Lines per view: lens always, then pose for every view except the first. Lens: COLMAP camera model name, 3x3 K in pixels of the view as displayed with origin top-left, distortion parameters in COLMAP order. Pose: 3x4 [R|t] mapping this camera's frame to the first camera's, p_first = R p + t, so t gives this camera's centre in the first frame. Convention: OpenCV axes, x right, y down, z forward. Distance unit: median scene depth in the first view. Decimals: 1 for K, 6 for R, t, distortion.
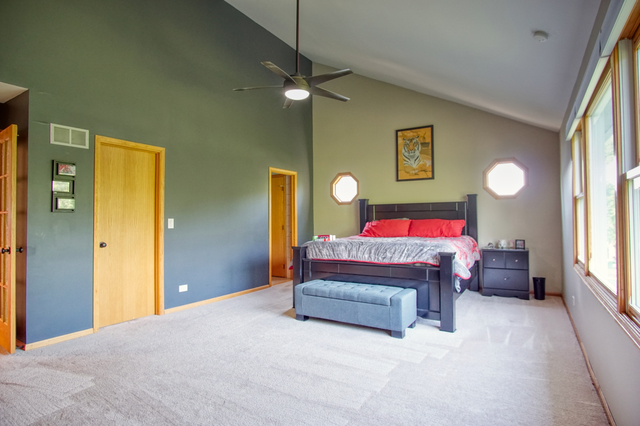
lens RADIAL K [[349.2, 0, 320.8], [0, 349.2, 213.2], [0, 0, 1]] dist [-0.053041, 0.002244]
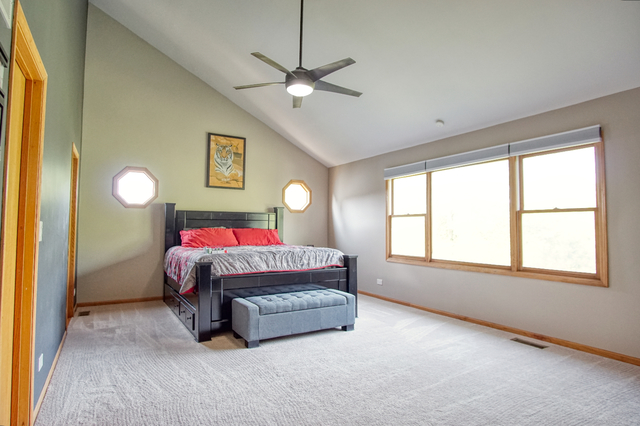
lens RADIAL K [[349.2, 0, 321.7], [0, 349.2, 213.5], [0, 0, 1]] dist [-0.053041, 0.002244]
pose [[0.444956, 0.048783, 0.894223, -0.498978], [-0.026540, 0.998795, -0.041282, 0.010475], [-0.895159, -0.005364, 0.445715, 0.322344]]
